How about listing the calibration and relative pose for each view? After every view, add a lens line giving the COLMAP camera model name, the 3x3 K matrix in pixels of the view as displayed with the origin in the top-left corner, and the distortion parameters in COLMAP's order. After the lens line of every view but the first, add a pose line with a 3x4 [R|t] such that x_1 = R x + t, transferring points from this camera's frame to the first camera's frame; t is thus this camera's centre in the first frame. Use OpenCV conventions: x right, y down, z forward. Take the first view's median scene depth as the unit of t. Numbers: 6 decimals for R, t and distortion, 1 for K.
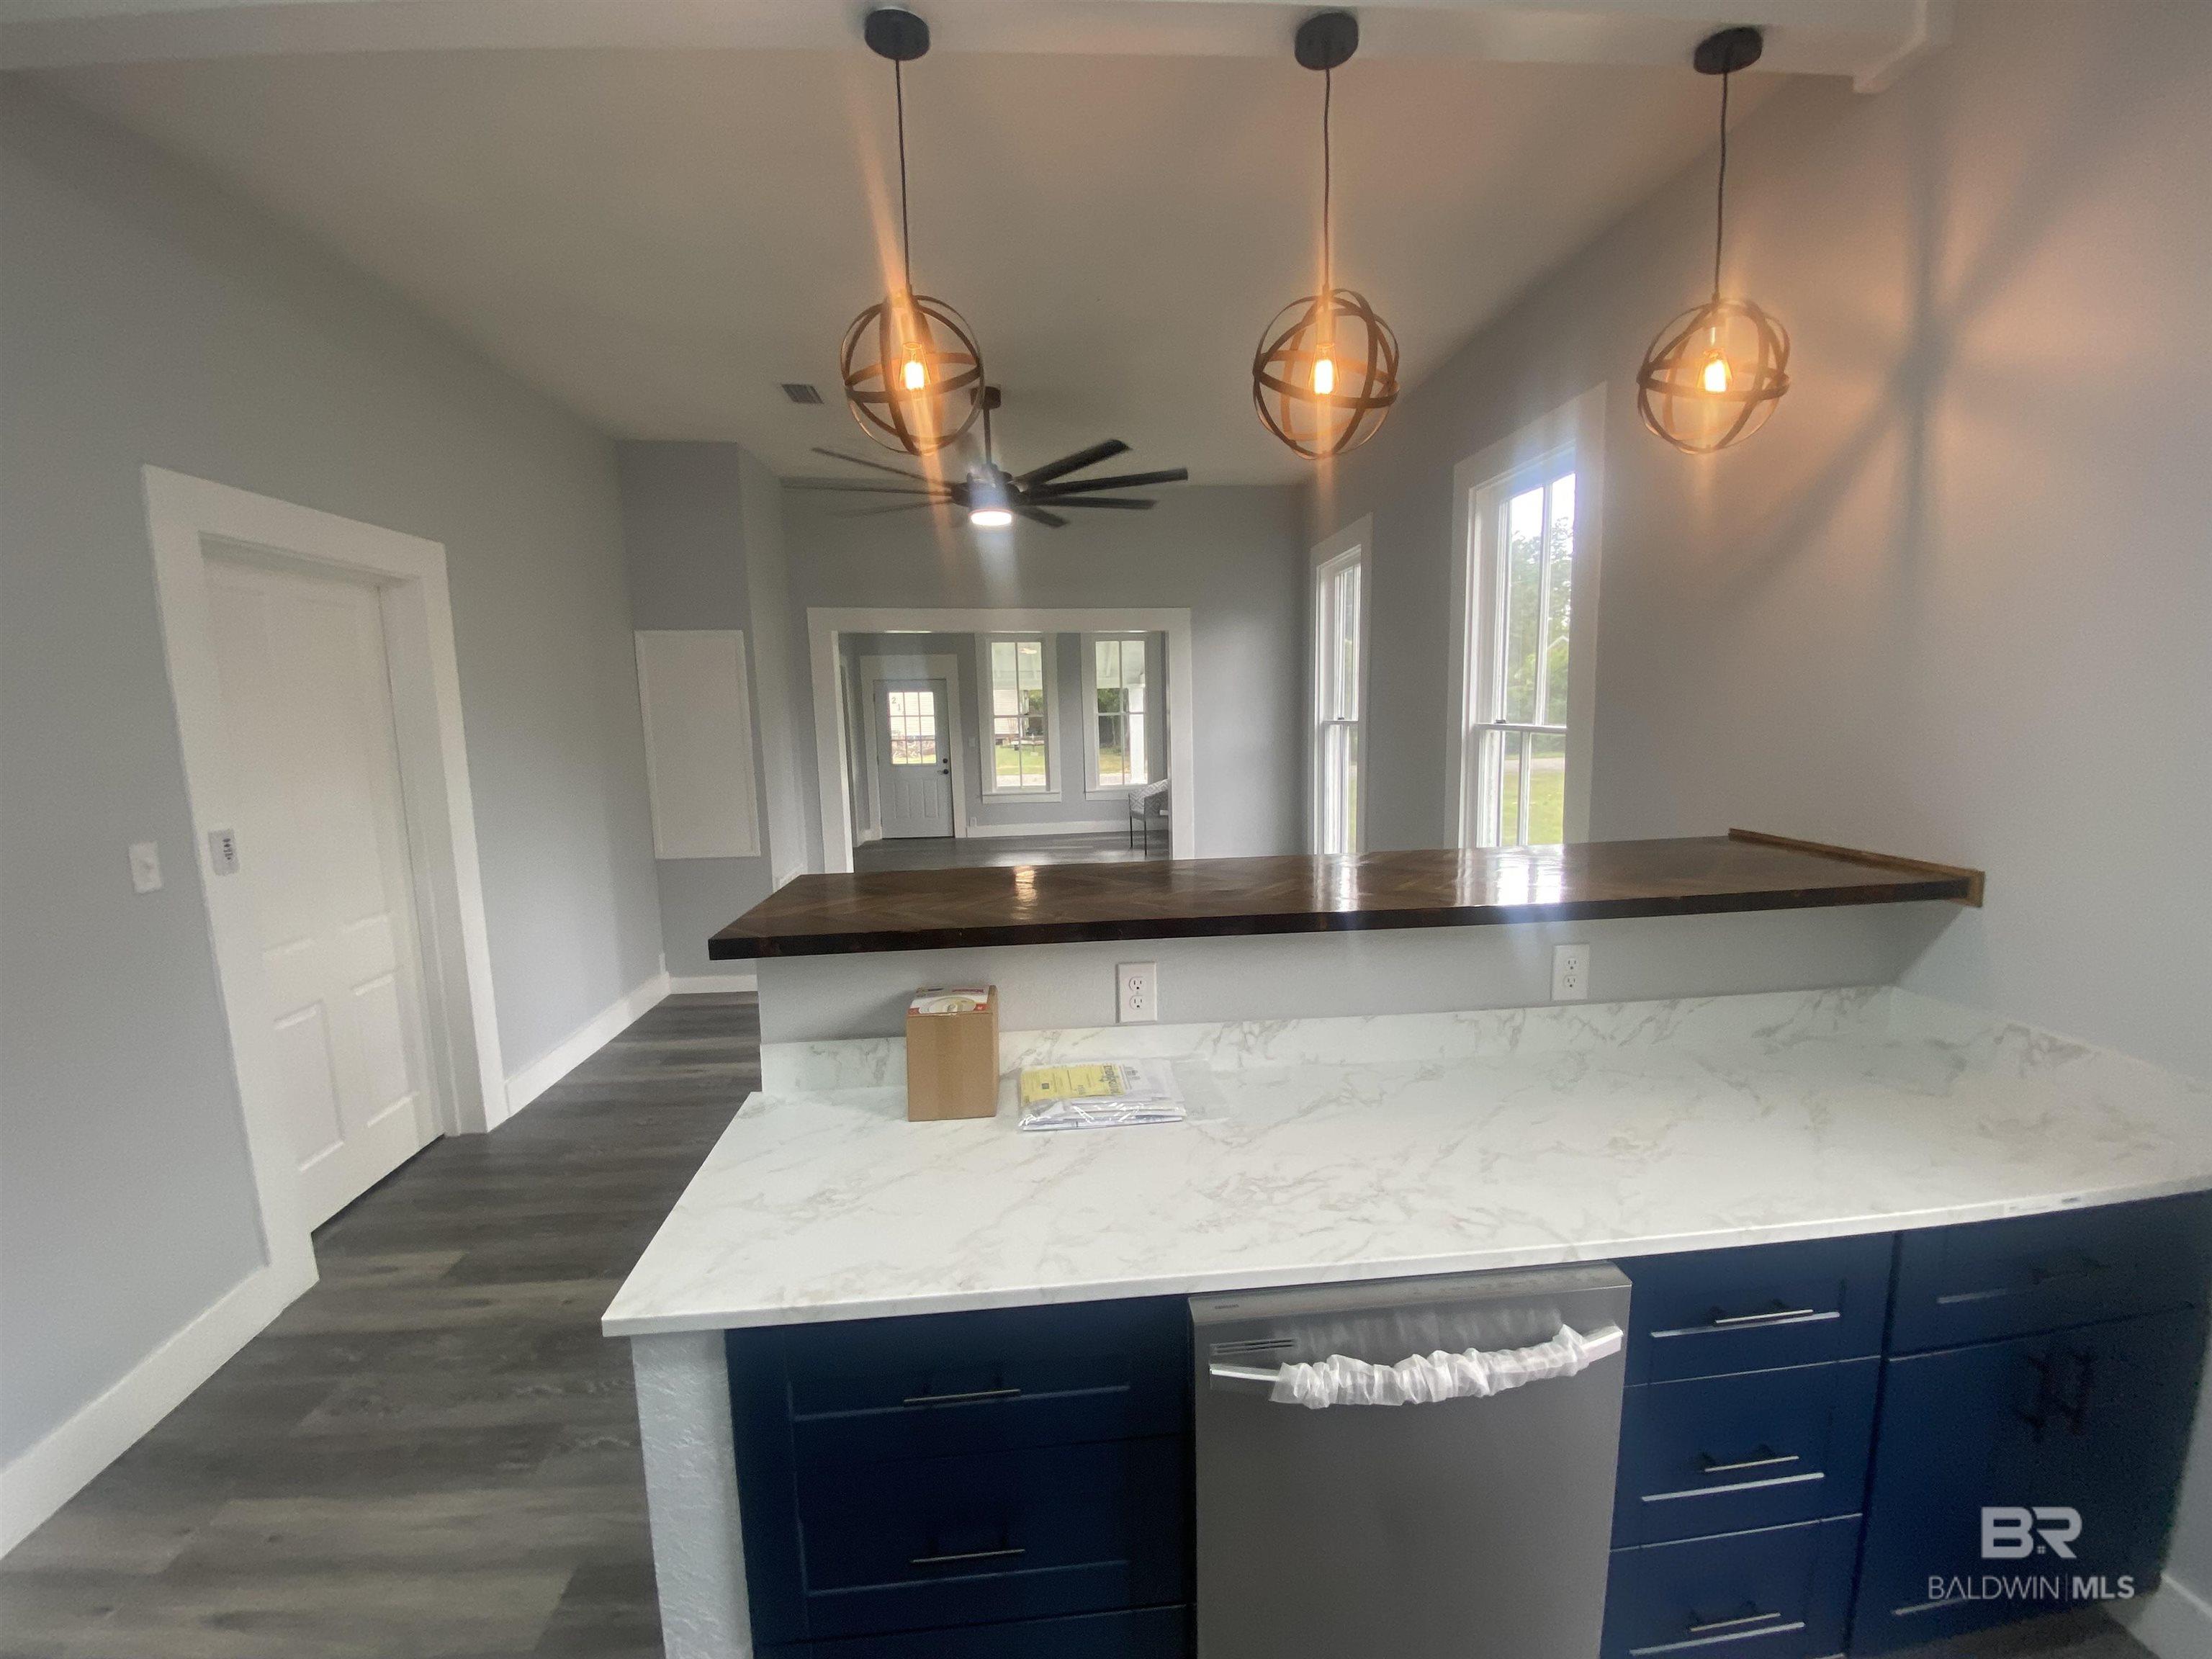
lens RADIAL K [[892.0, 0, 1103.6], [0, 892.0, 820.5], [0, 0, 1]] dist [0.027794, -0.025957]
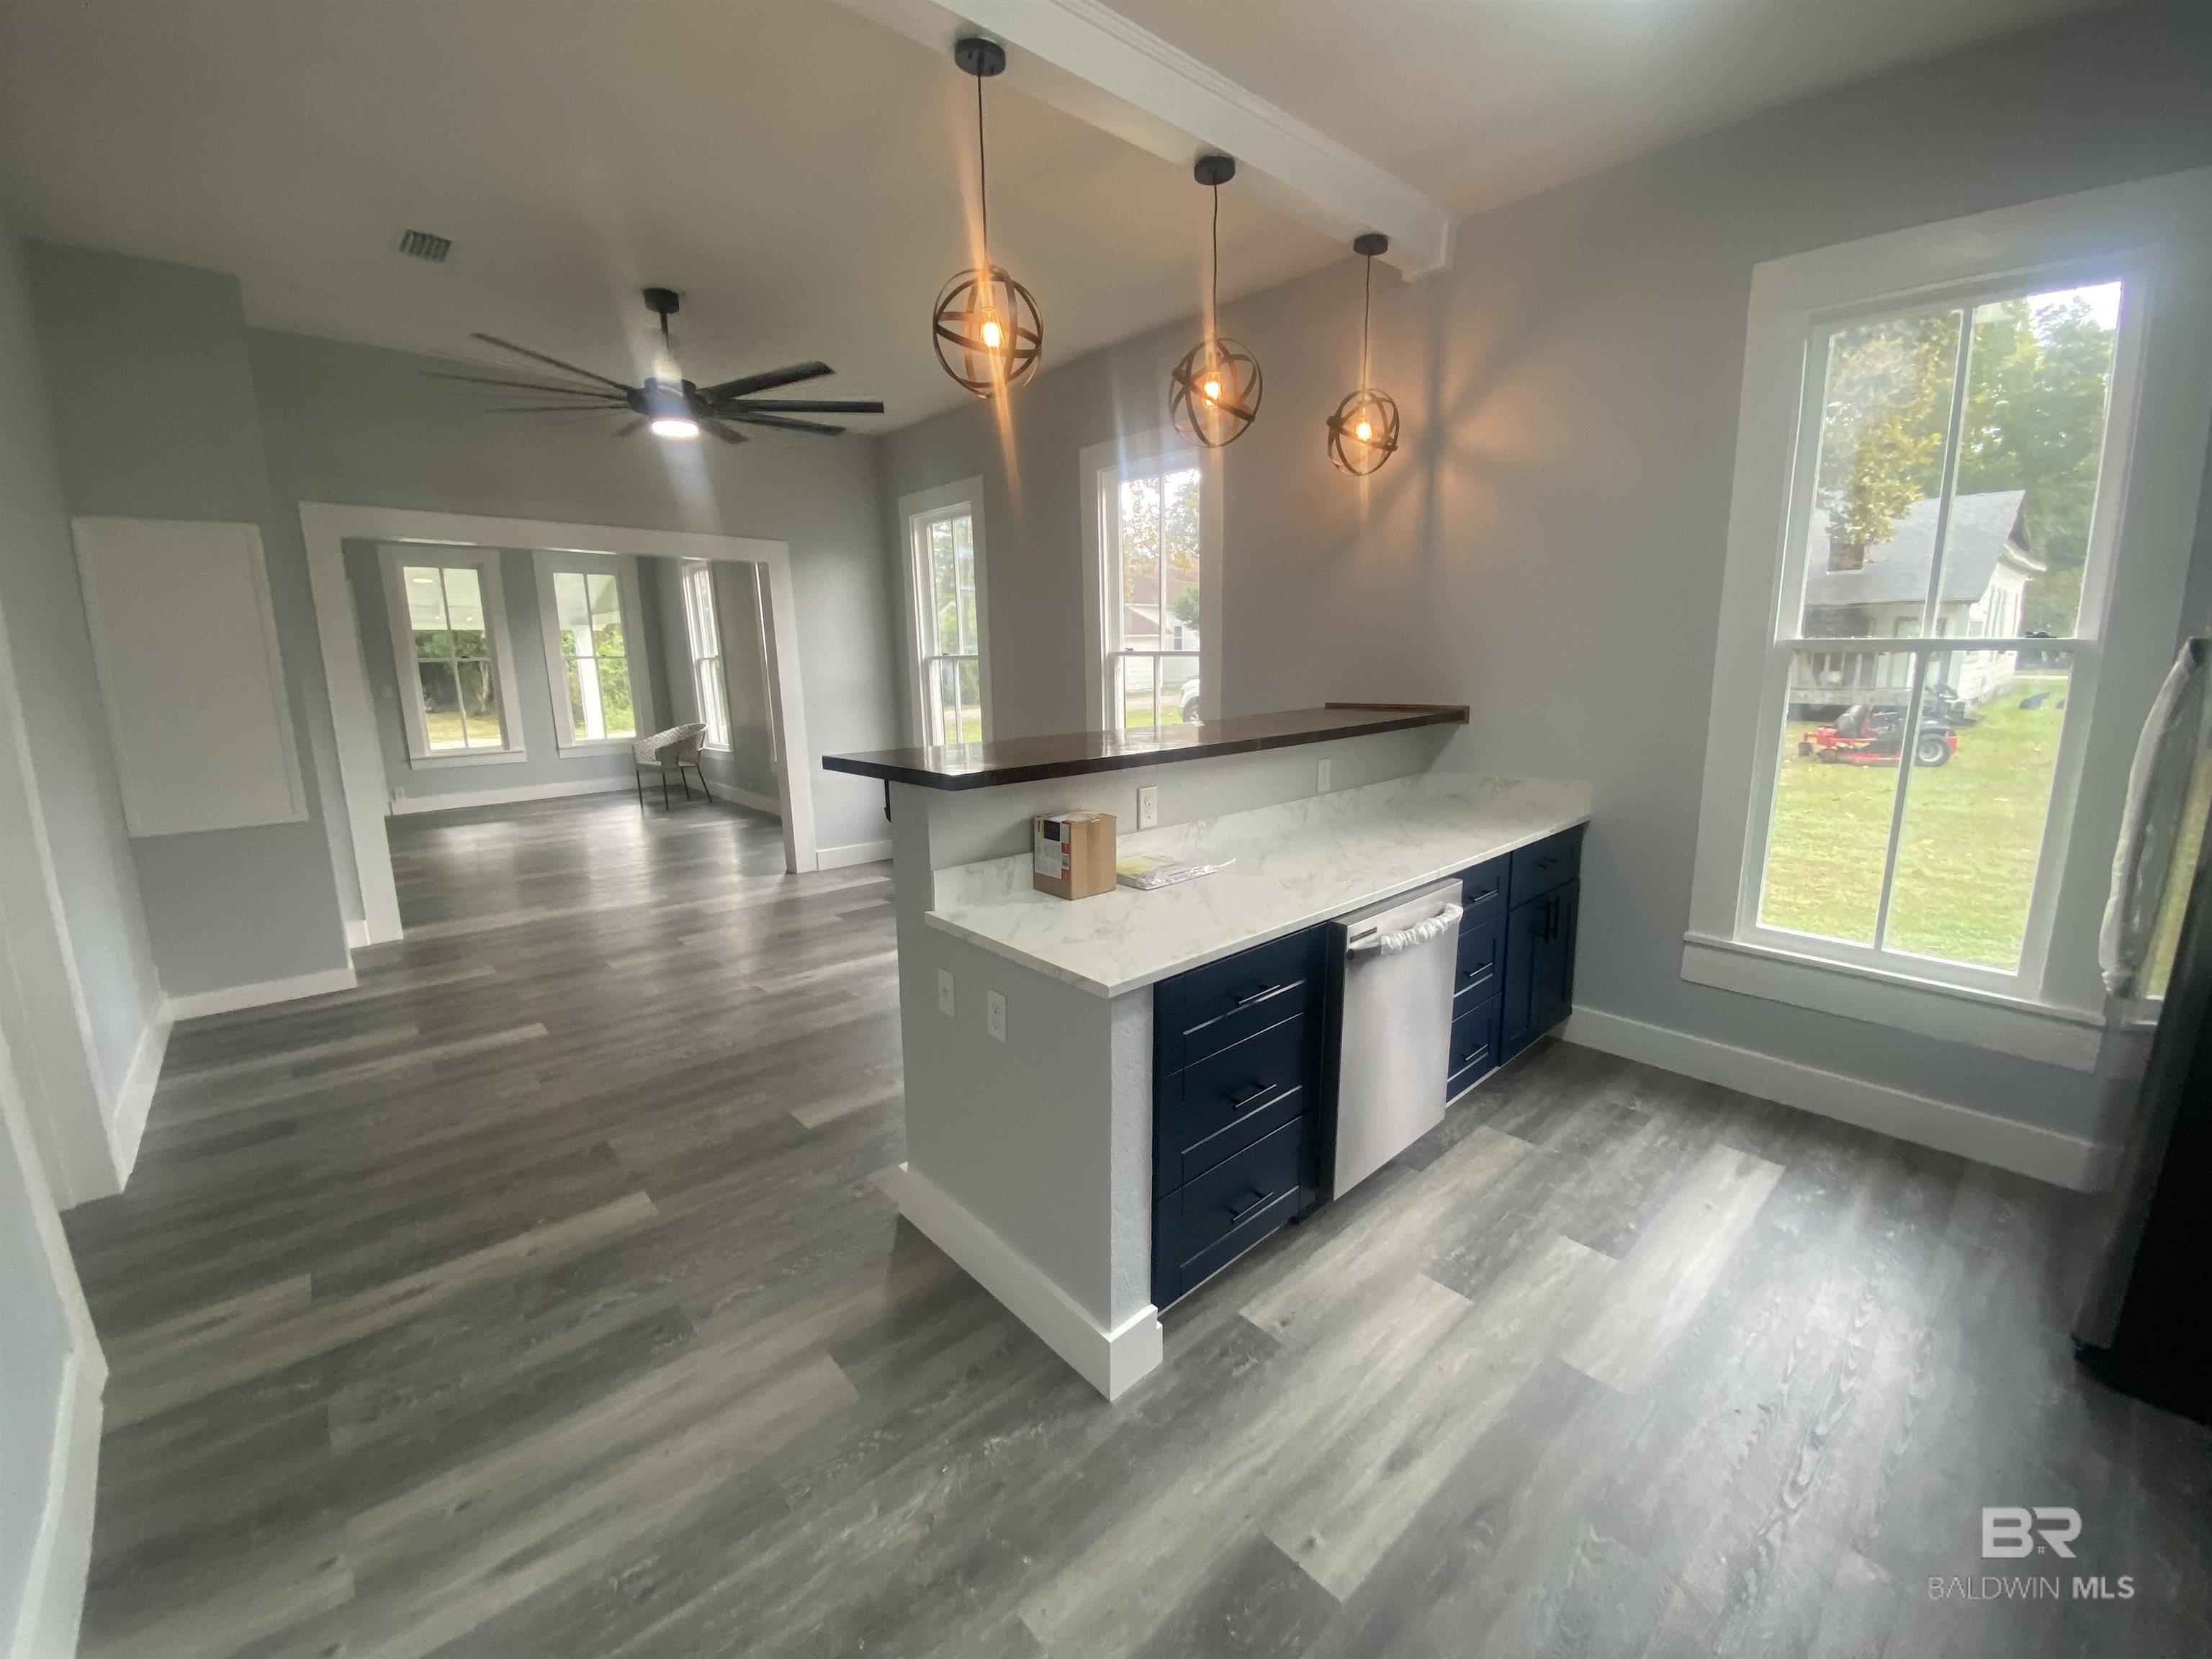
lens RADIAL K [[900.4, 0, 1107.4], [0, 900.4, 822.8], [0, 0, 1]] dist [0.022346, -0.024381]
pose [[0.787299, -0.104049, 0.607728, -0.735226], [0.076181, 0.994521, 0.071581, 0.088565], [-0.611847, -0.010058, 0.790912, -0.096762]]
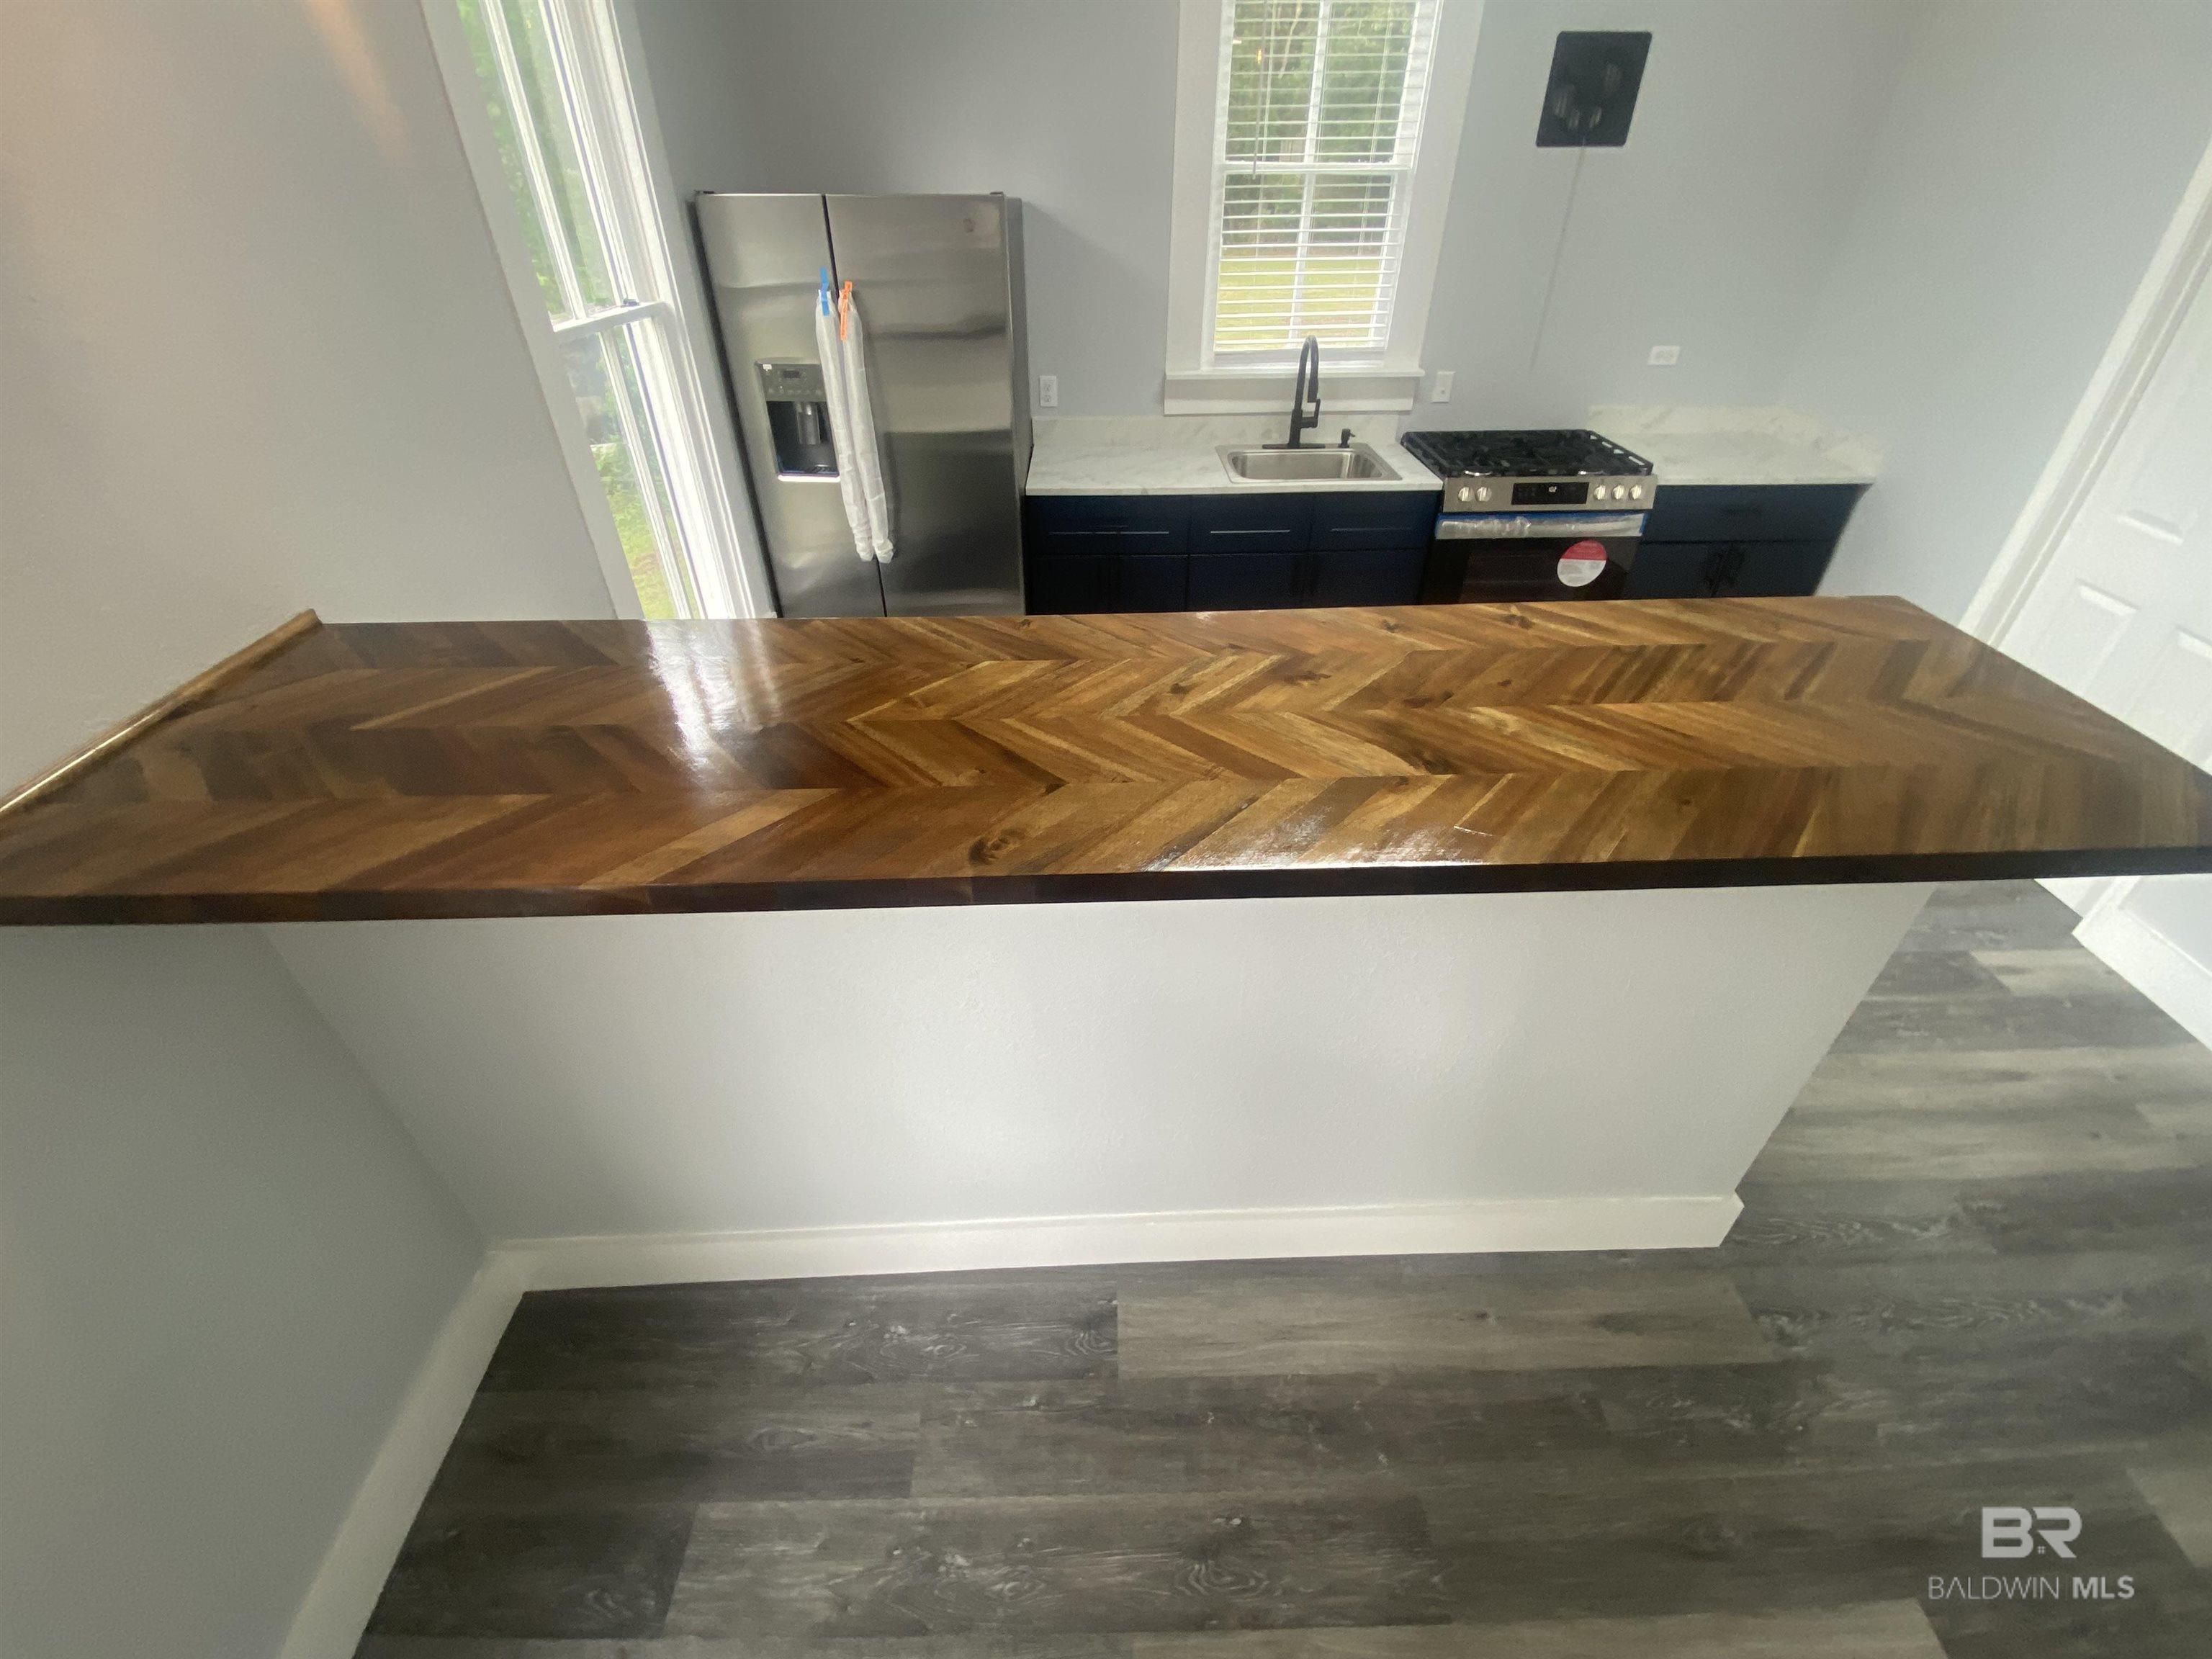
lens RADIAL K [[915.9, 0, 1098.0], [0, 915.9, 856.3], [0, 0, 1]] dist [0.002807, -0.014290]
pose [[-0.996826, -0.001267, 0.079596, 0.190298], [0.055028, 0.711551, 0.700477, -0.248832], [-0.057524, 0.702634, -0.709223, 1.317948]]
